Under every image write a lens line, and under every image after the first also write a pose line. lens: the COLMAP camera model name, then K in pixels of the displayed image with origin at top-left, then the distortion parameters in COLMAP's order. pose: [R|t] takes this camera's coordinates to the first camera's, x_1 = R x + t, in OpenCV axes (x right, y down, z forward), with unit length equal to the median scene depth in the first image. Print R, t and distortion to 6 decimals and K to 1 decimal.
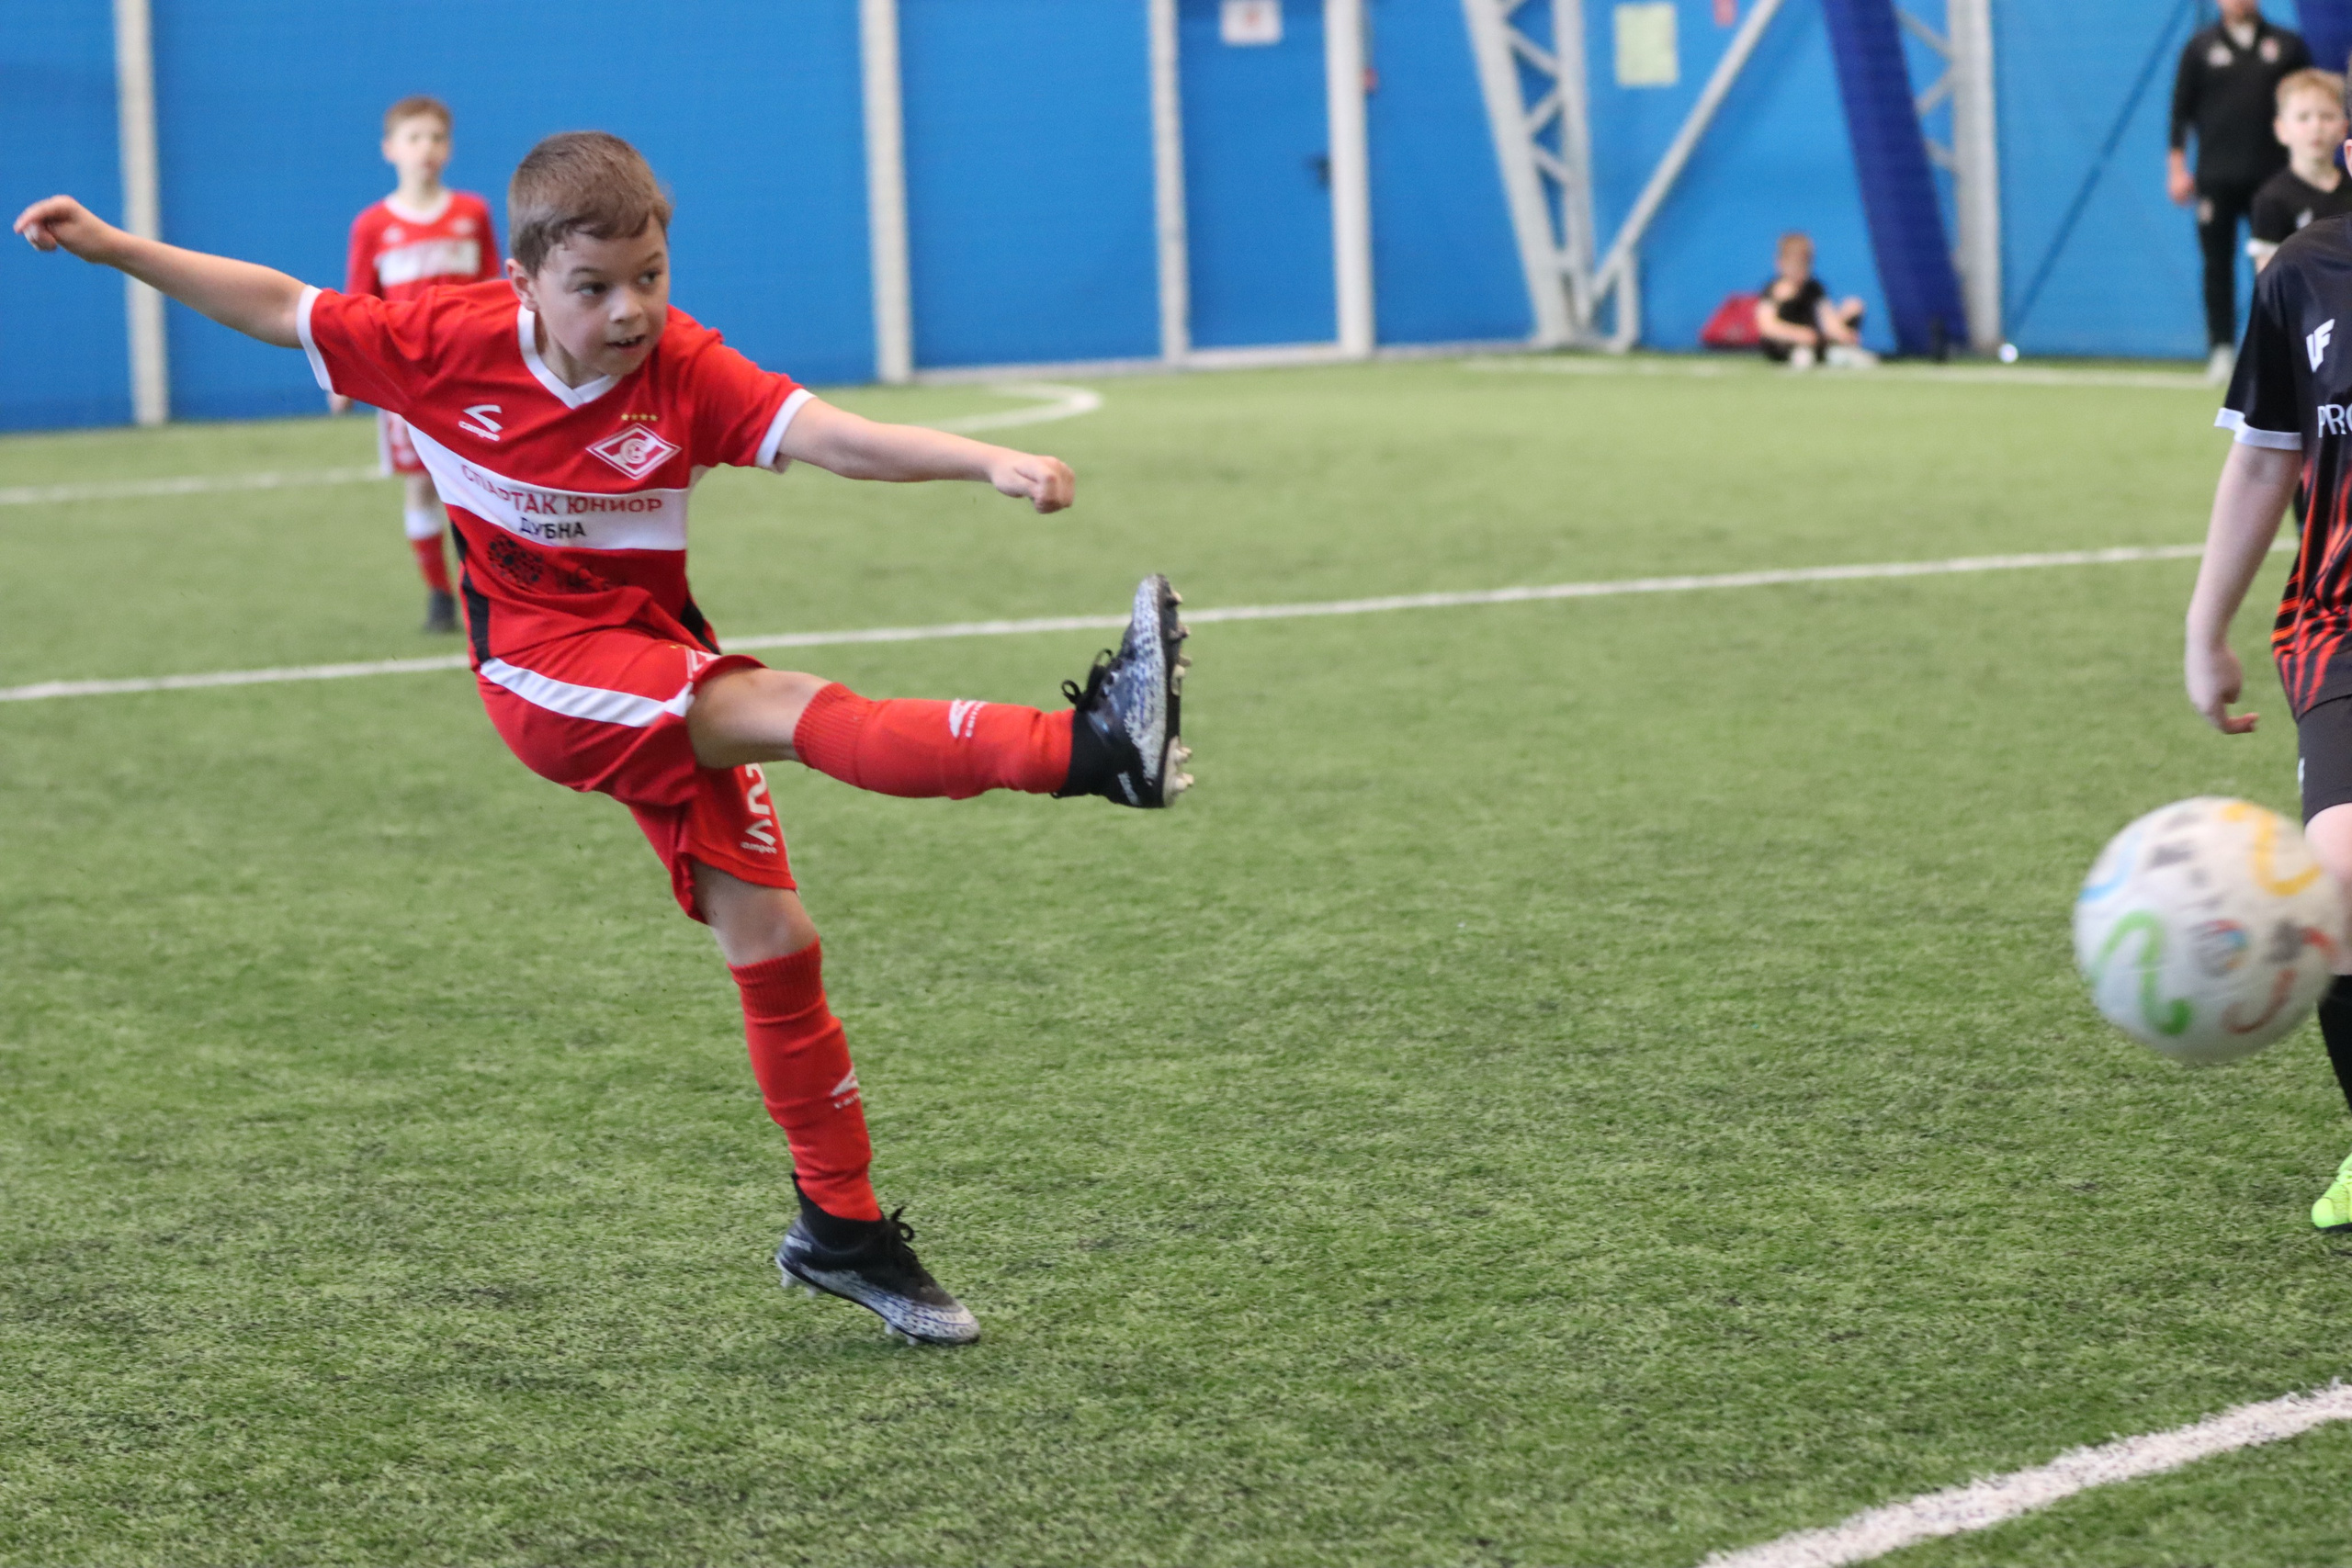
lens RADIAL K [[7439.3, 0, 1175.4], [0, 7439.3, 782.6], [0, 0, 1]] dist [-0.436995, 0.000000]
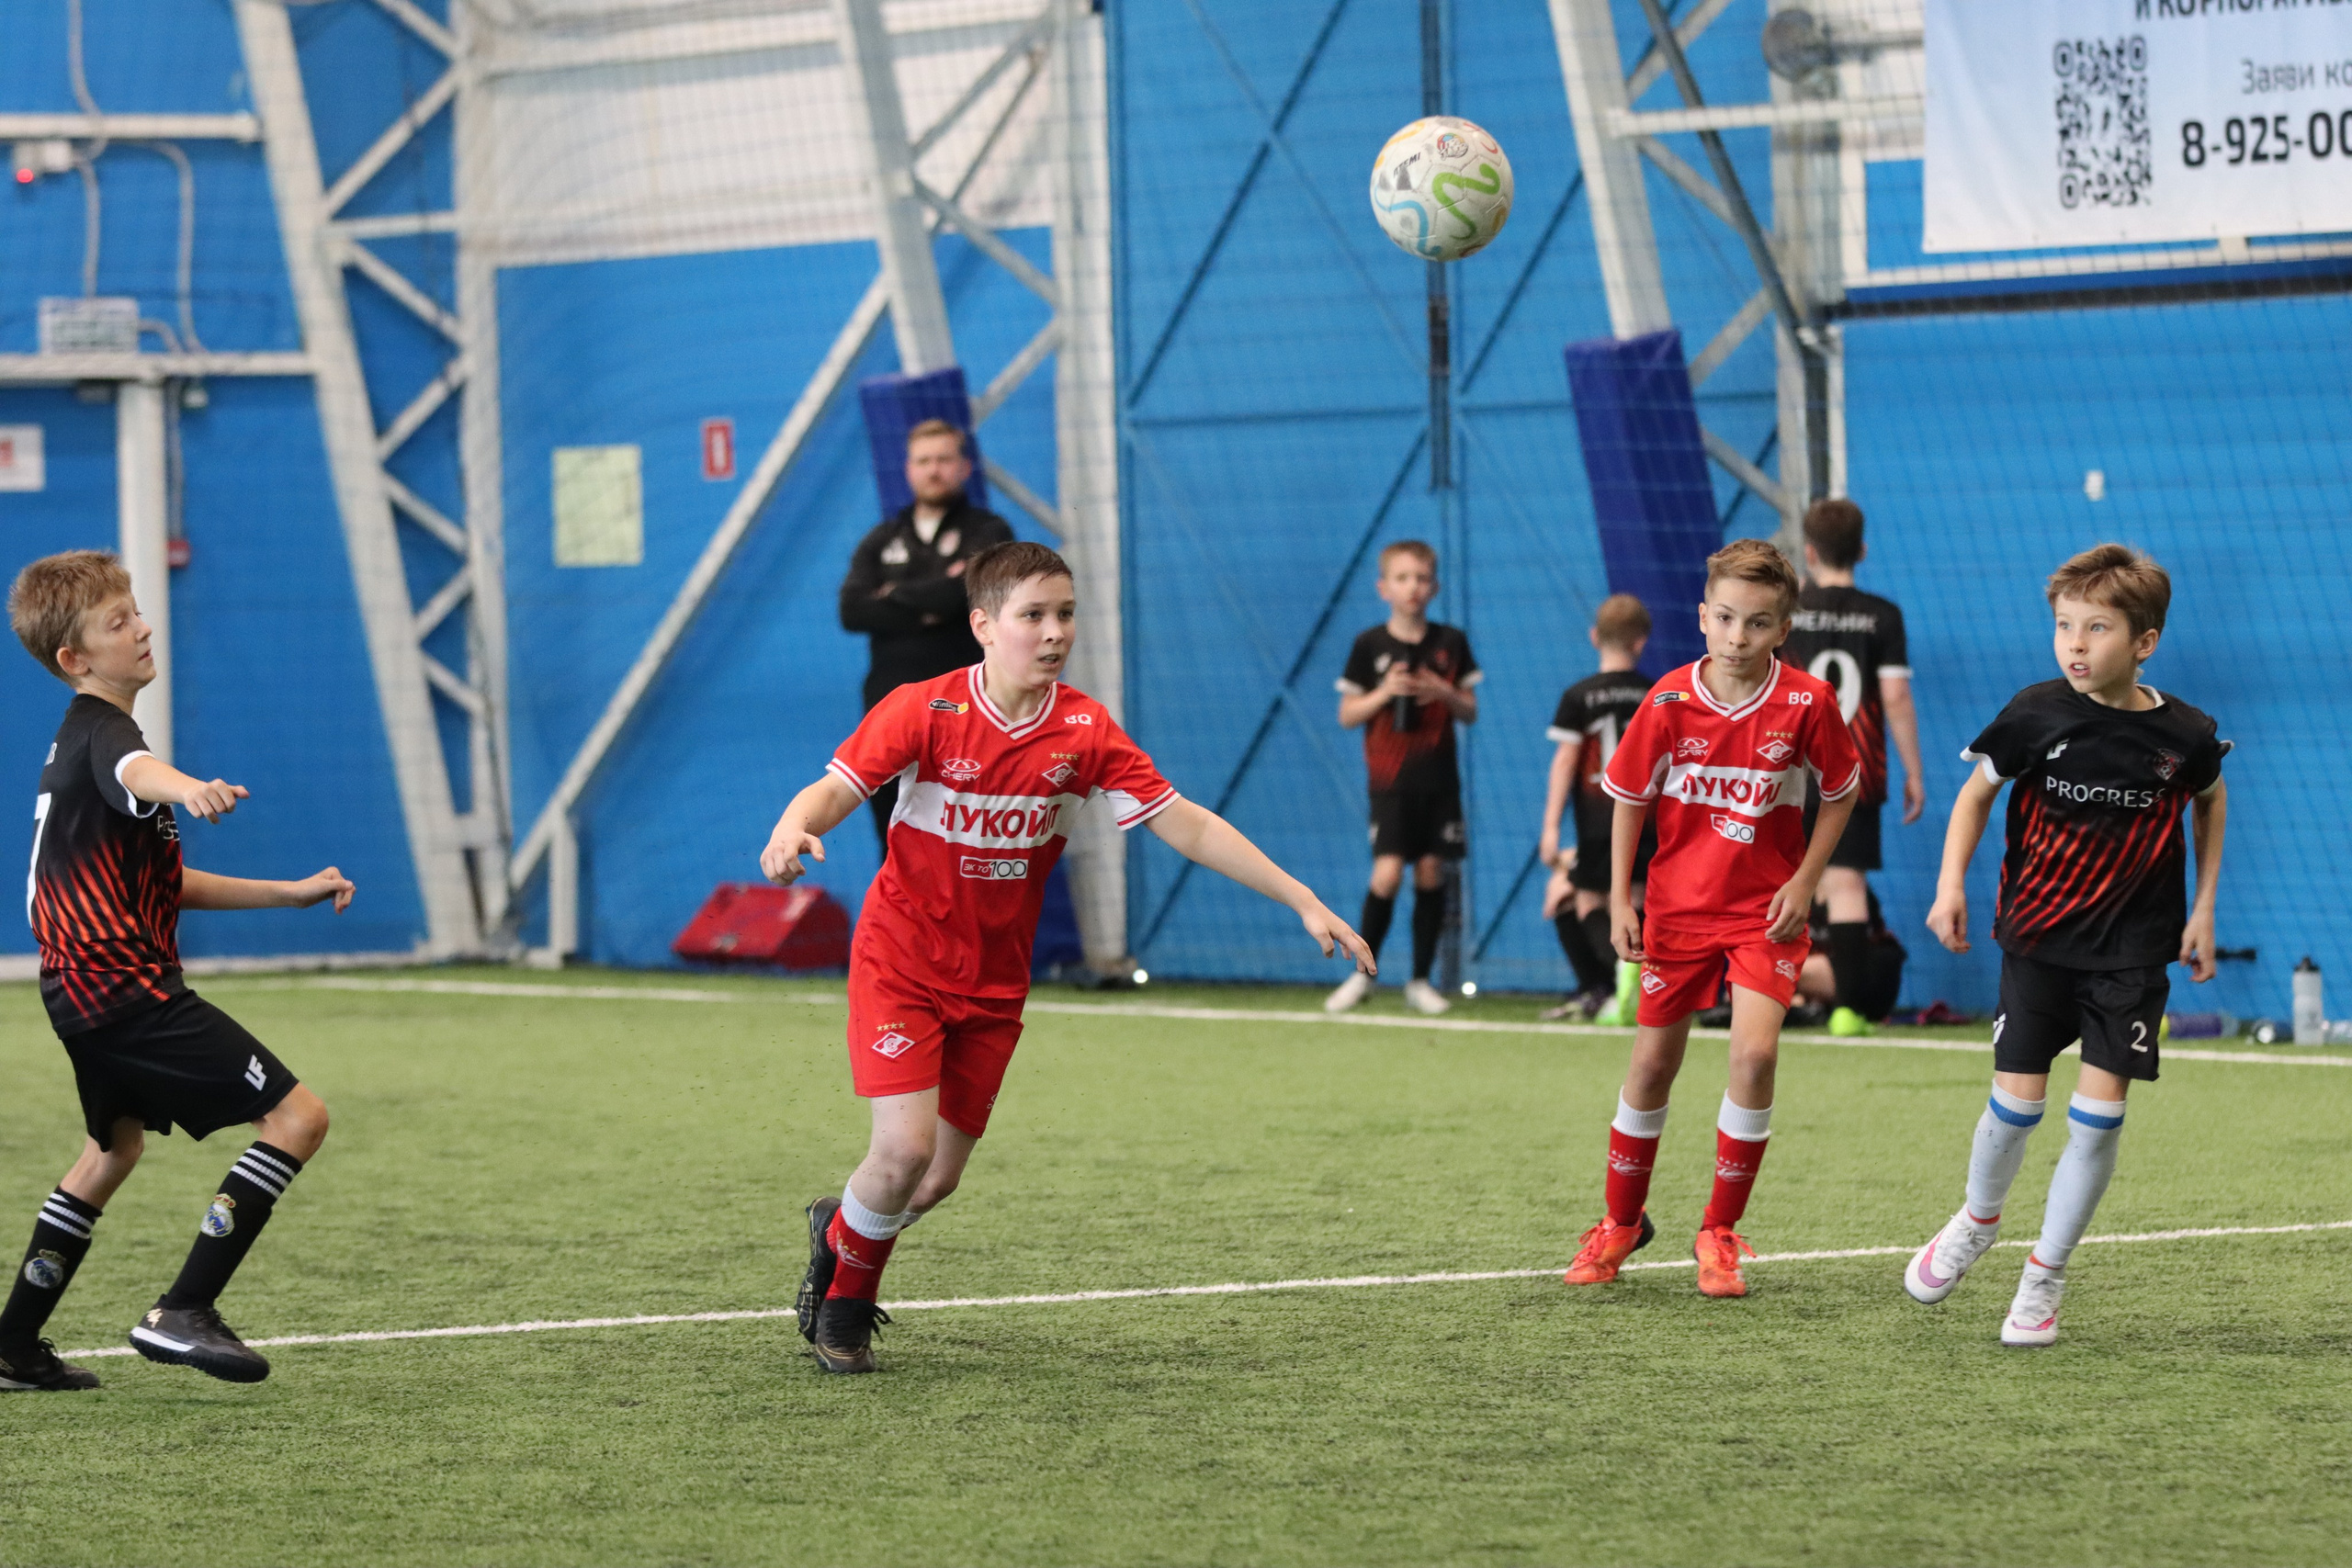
lens RADIAL K [[12703.3, 0, 1147.3], [0, 12703.3, 797.0], [0, 0, 1]] dist [2.409567, 0.000000]
pose [[0.994185, 0.021753, 0.105462, -0.008017], [-0.014178, 0.997300, -0.072057, 0.008423], [-0.106744, 0.070143, 0.991809, -0.143985]]
